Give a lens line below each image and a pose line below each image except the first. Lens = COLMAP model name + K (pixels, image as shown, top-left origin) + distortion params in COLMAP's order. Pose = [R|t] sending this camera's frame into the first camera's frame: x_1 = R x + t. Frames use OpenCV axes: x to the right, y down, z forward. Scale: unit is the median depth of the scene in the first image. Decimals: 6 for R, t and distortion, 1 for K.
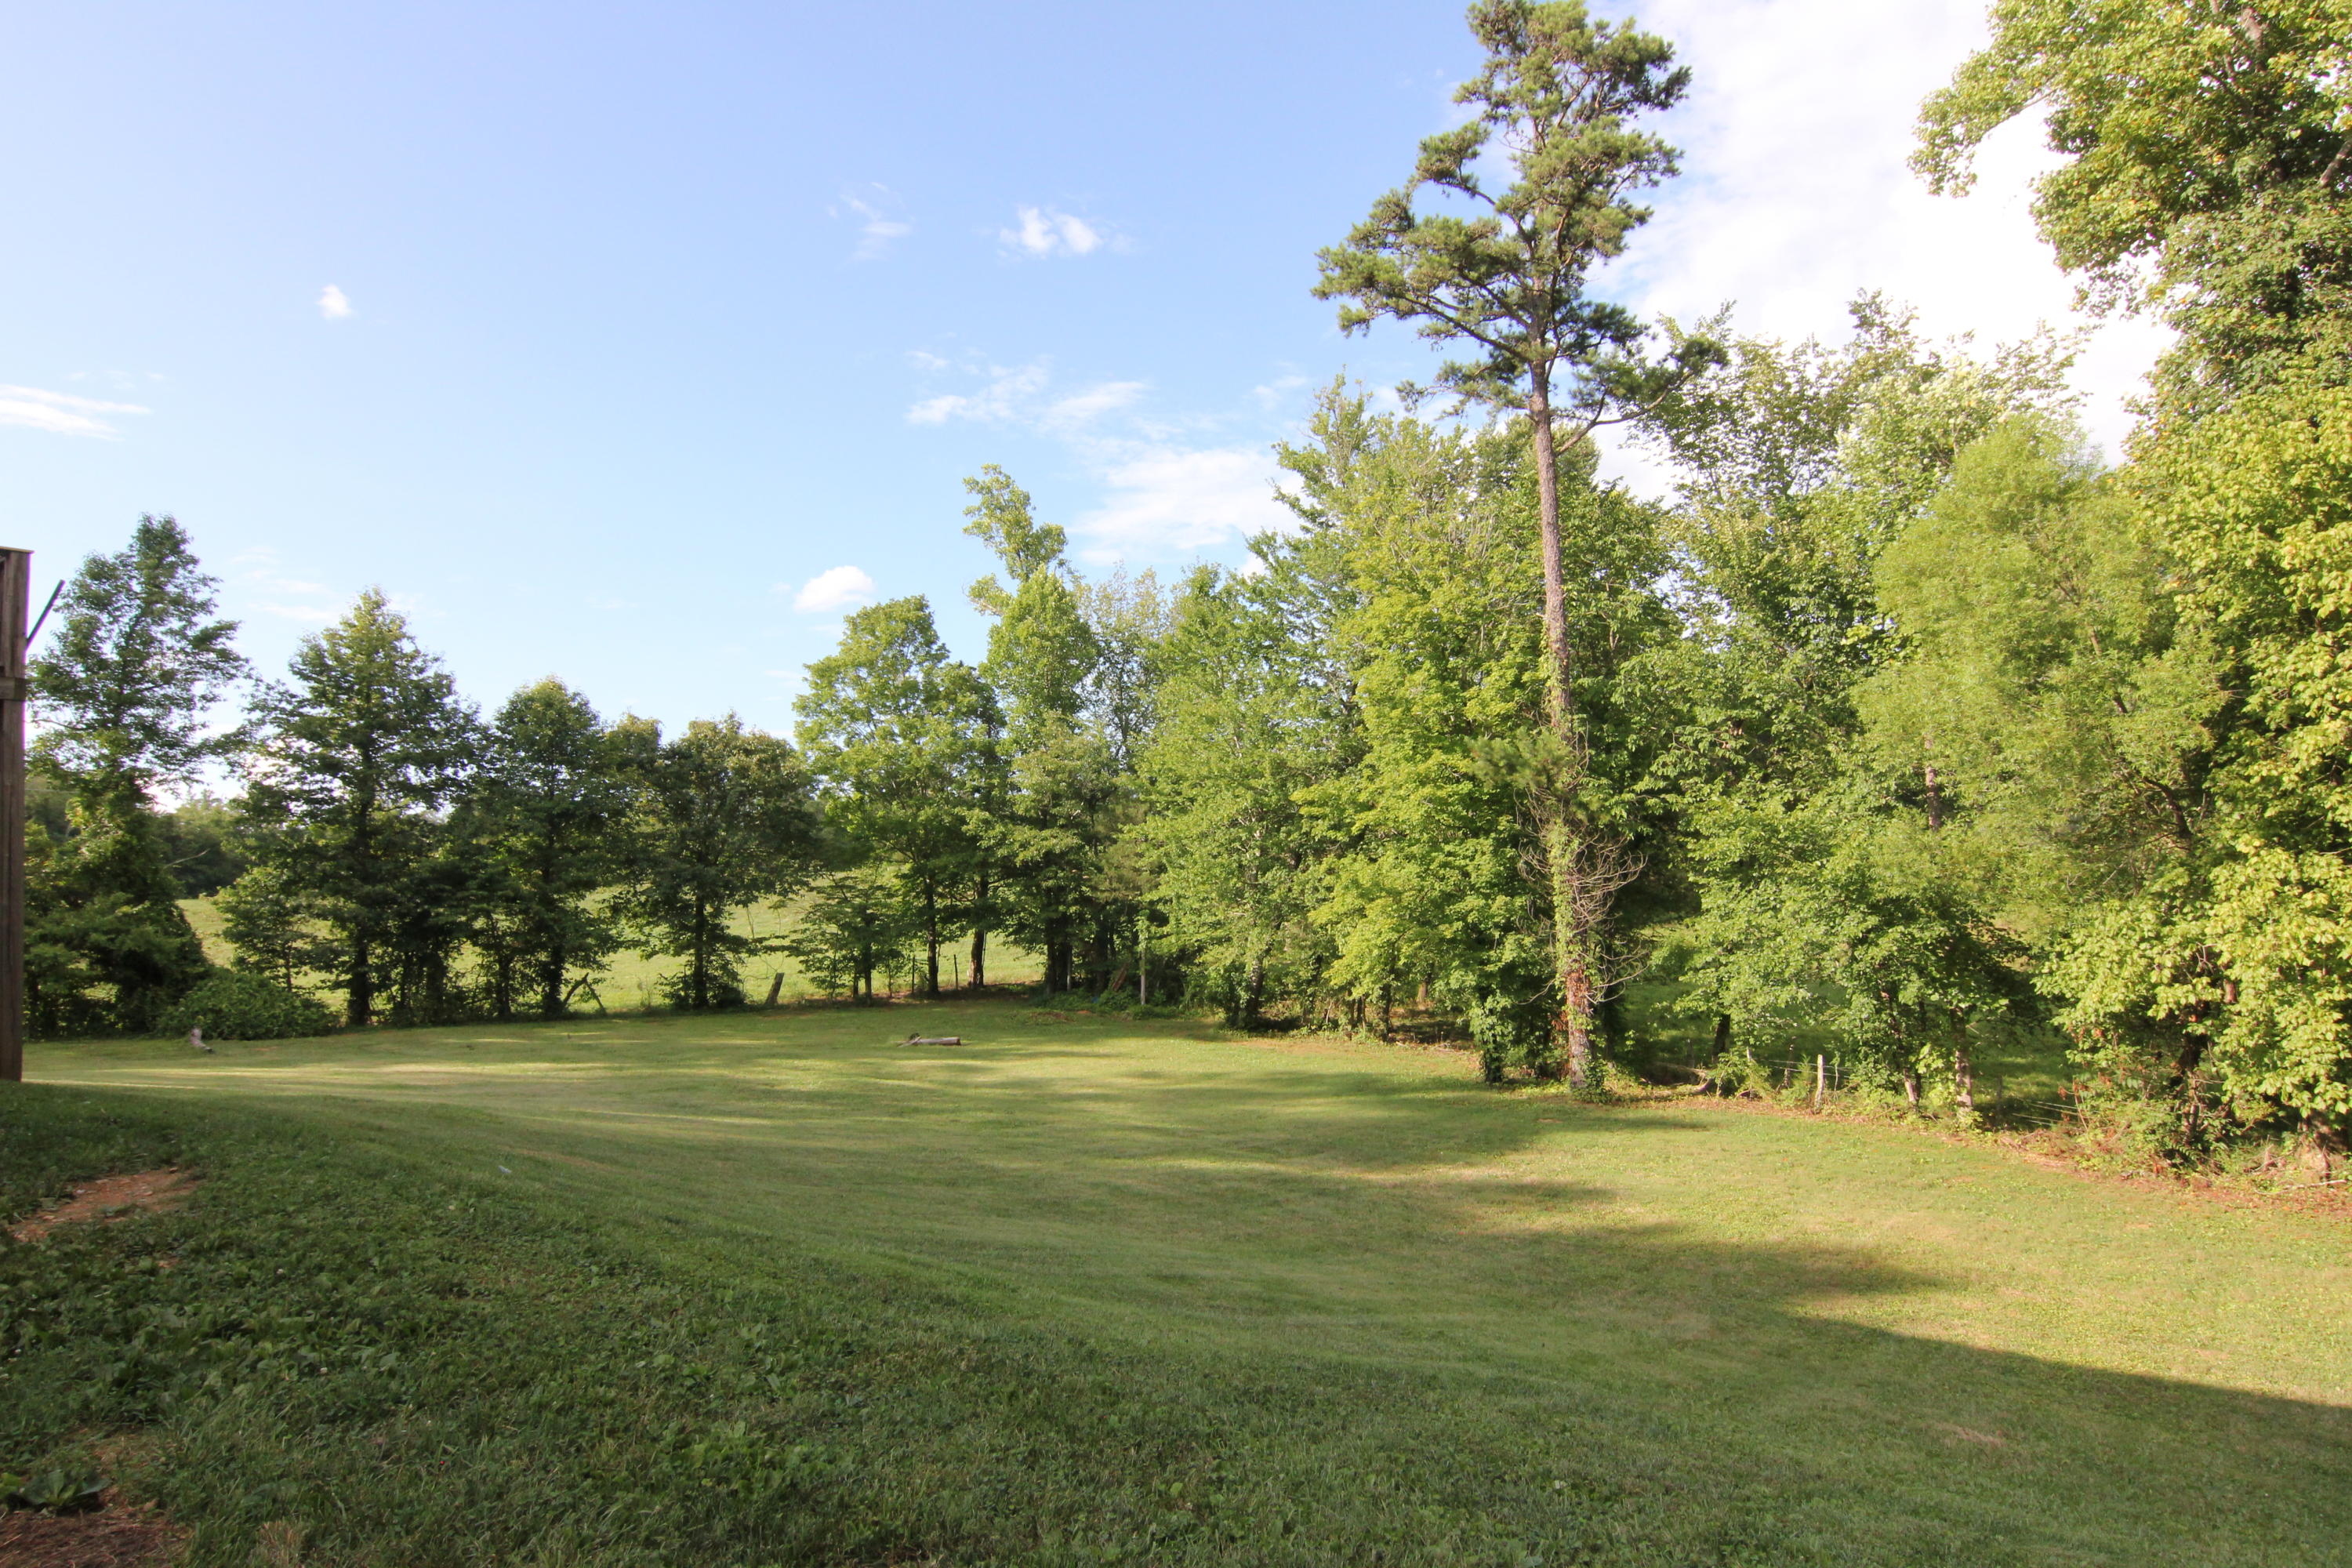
lens RADIAL K [[1300.0, 0, 1183.0], [0, 1300.0, 788.5], [0, 0, 1]] dist [0.007057, -0.021458]
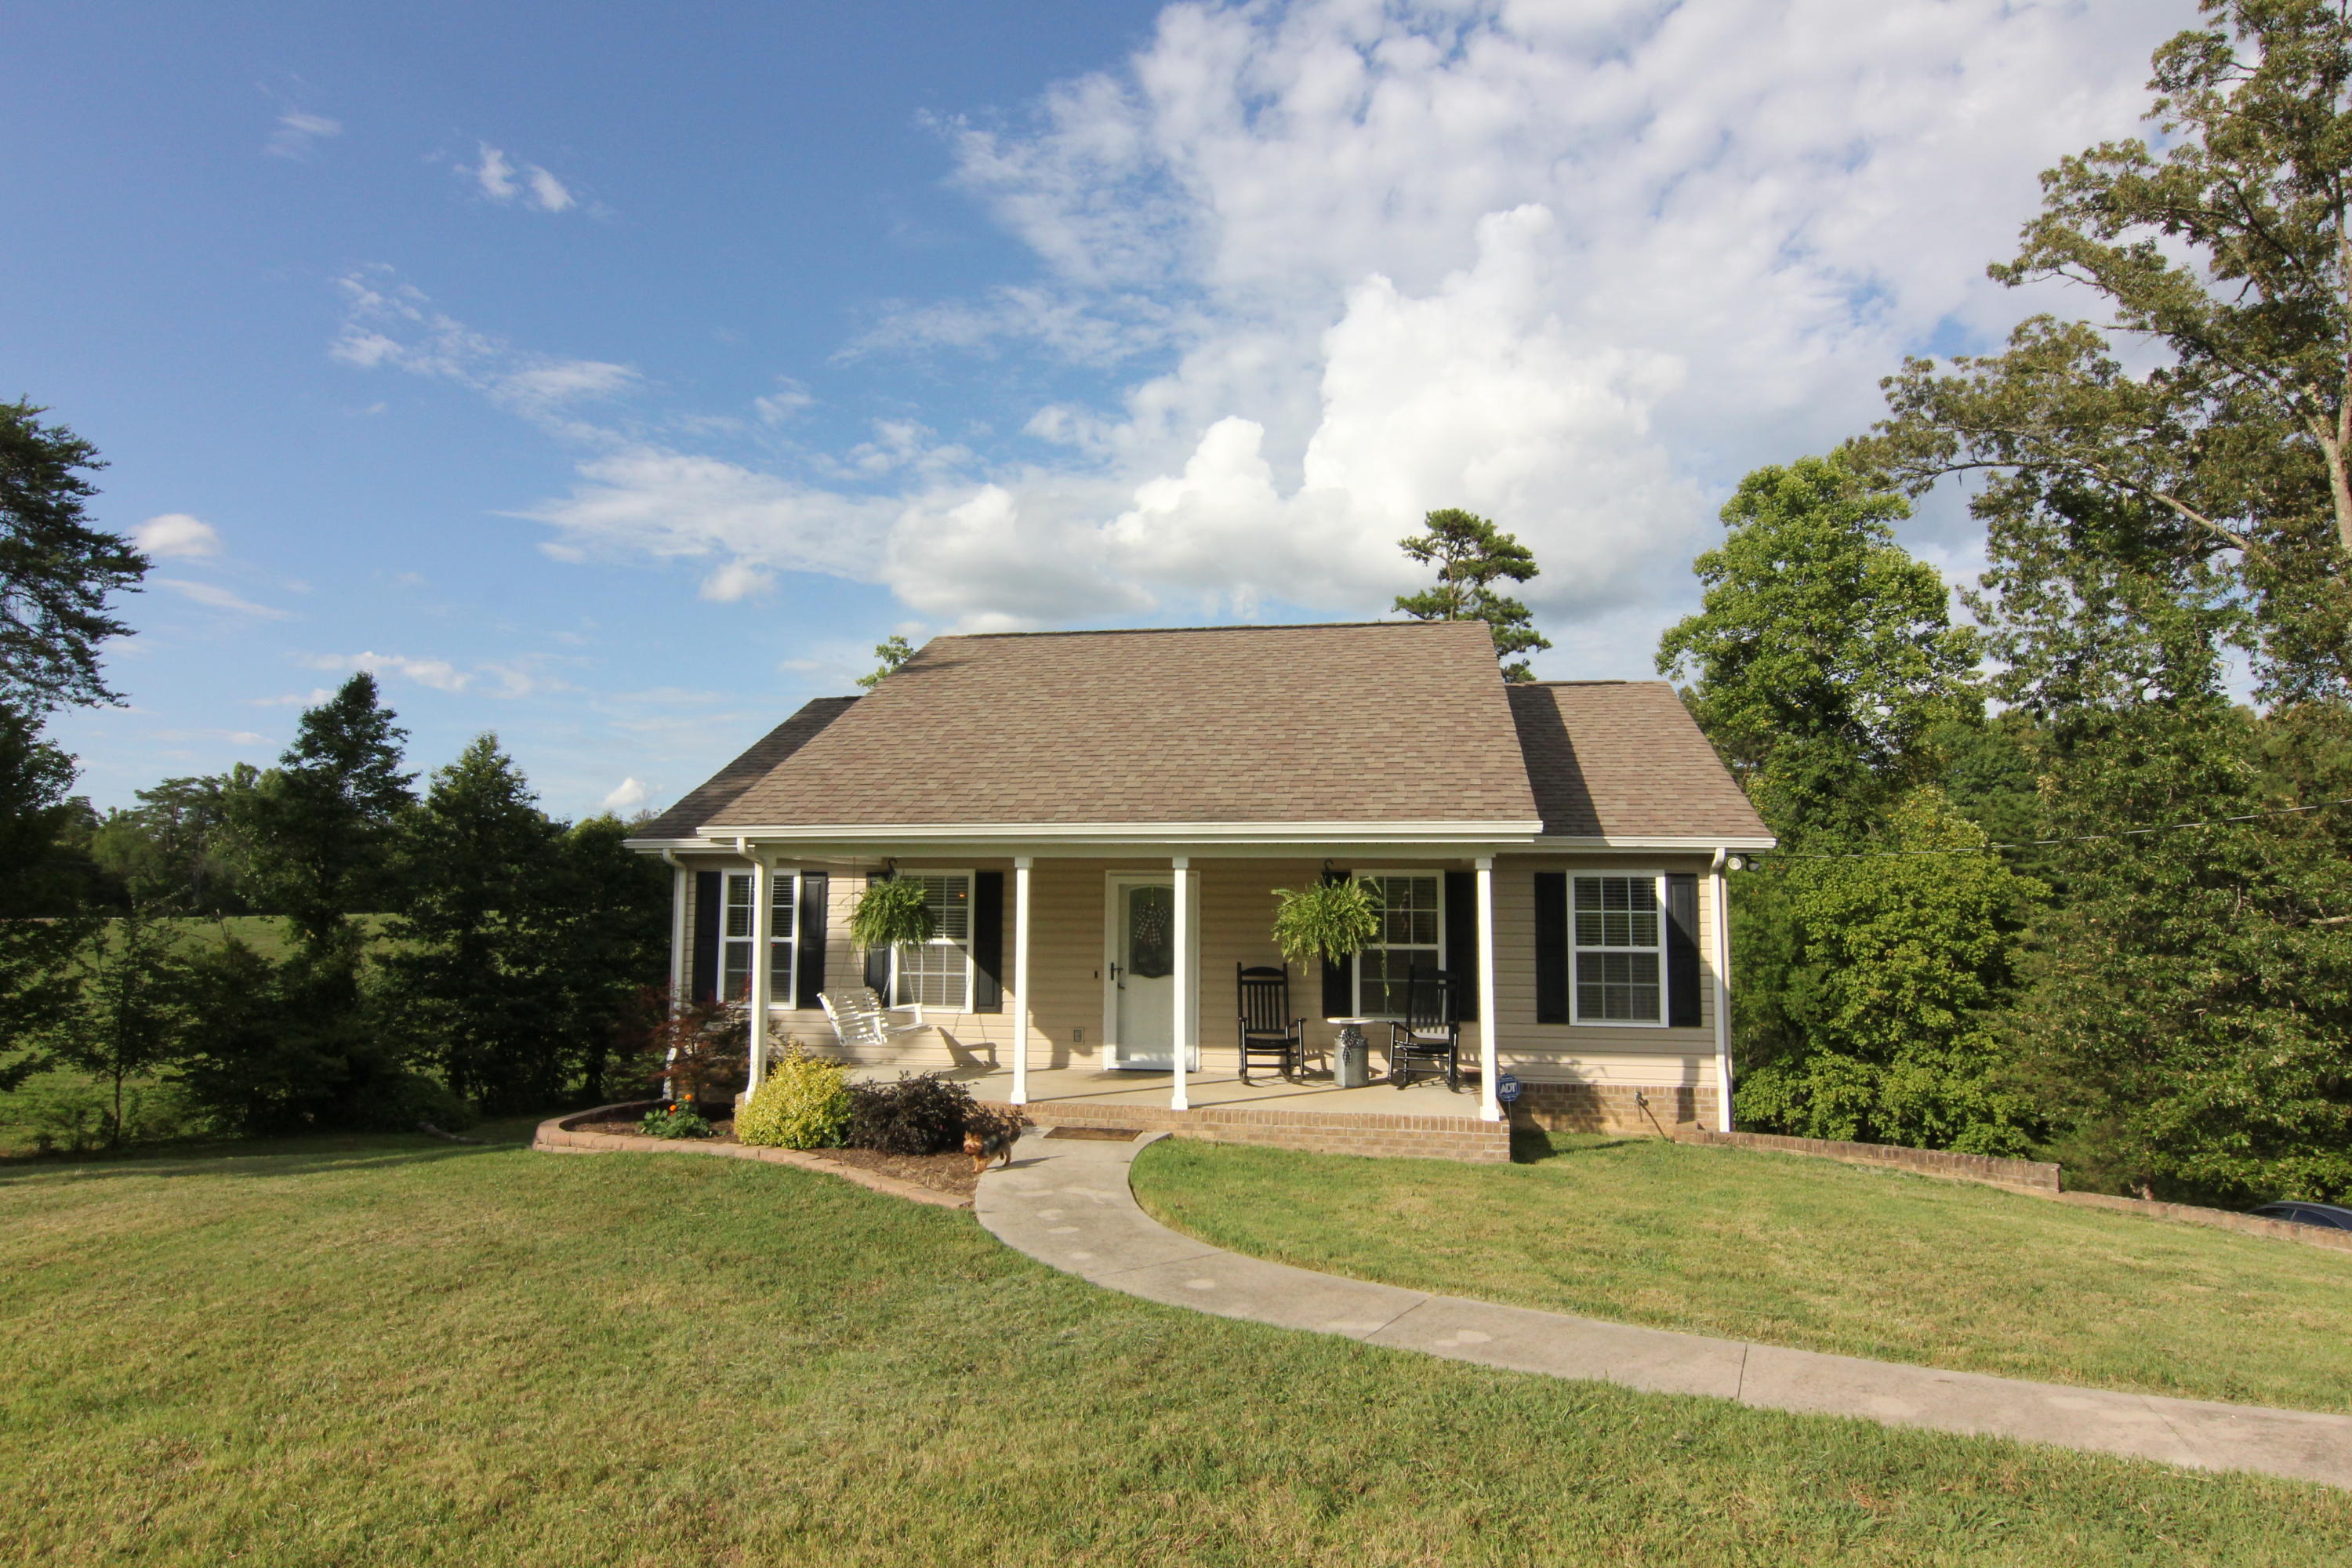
lens RADIAL K [[1300.0, 0, 1171.5], [0, 1300.0, 779.5], [0, 0, 1]] dist [0.007057, -0.021458]
pose [[0.913261, 0.089326, 0.397461, -0.822917], [-0.075597, 0.995878, -0.050114, -0.158246], [-0.400300, 0.015720, 0.916249, -0.467469]]
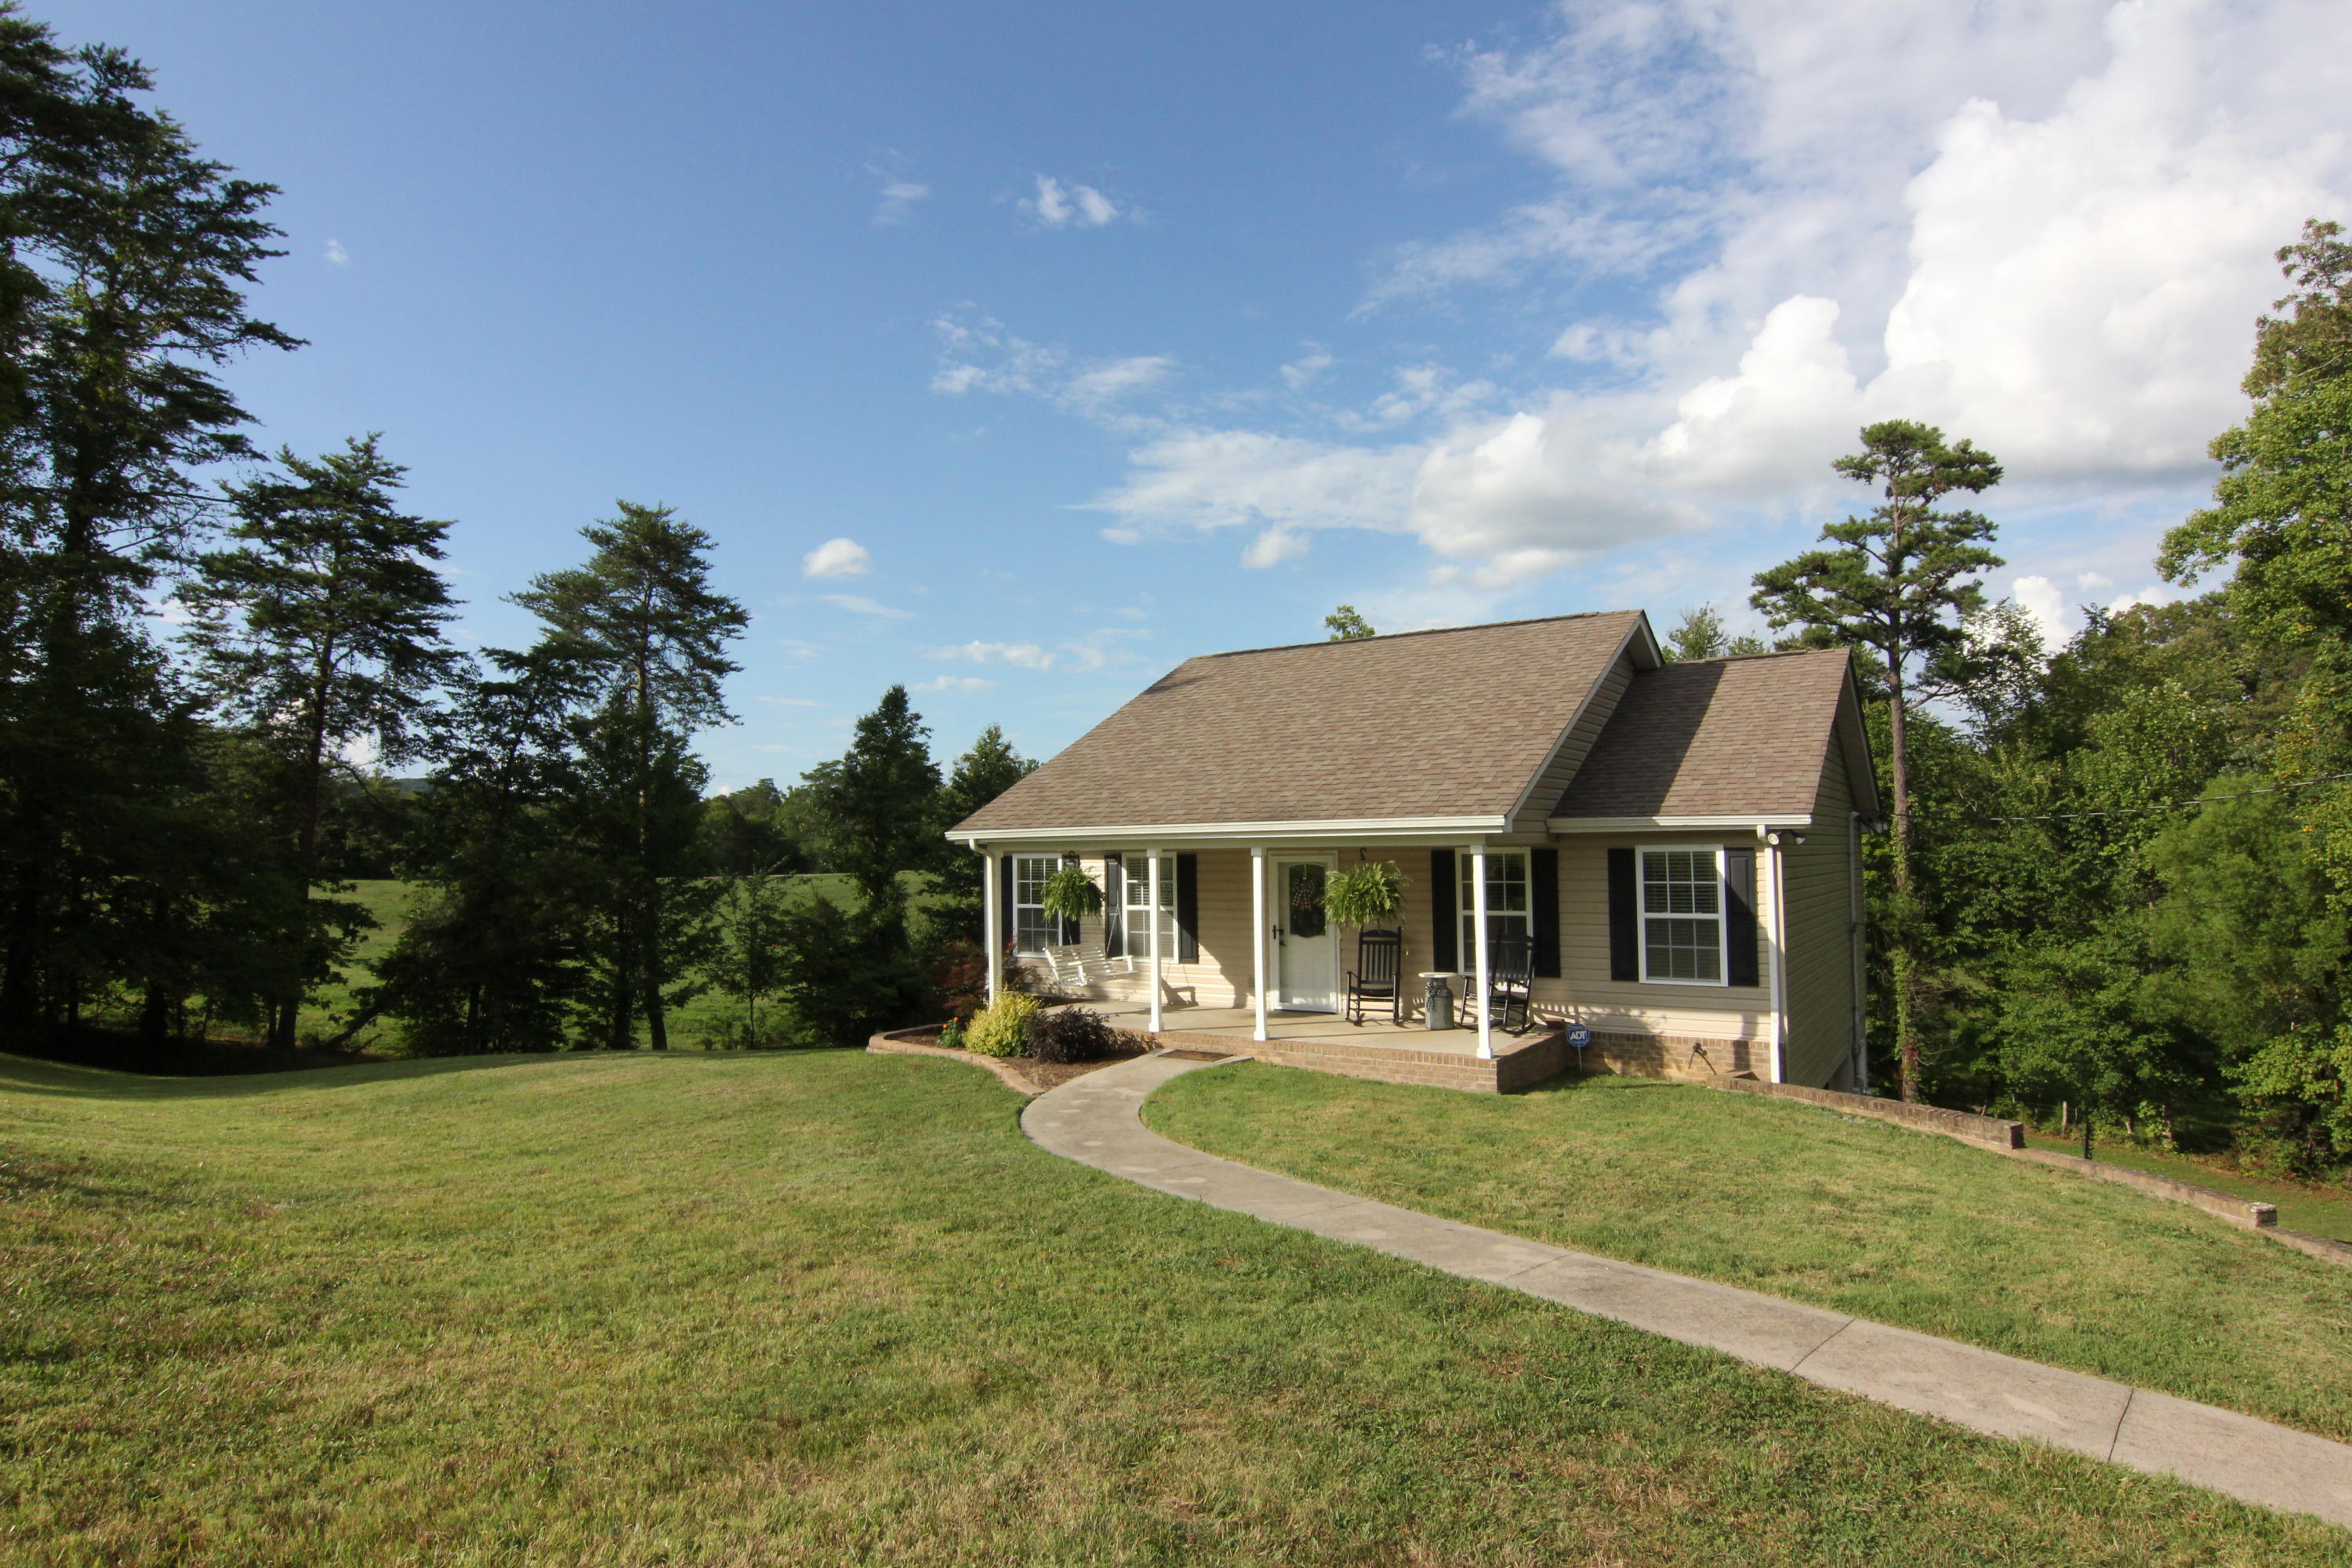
lens RADIAL K [[1310.8, 0, 1182.5], [0, 1310.8, 764.5], [0, 0, 1]] dist [-0.007195, -0.011021]
pose [[0.999401, 0.033913, 0.006884, -0.671660], [-0.033933, 0.999420, 0.002901, -0.192497], [-0.006782, -0.003133, 0.999972, -0.646861]]
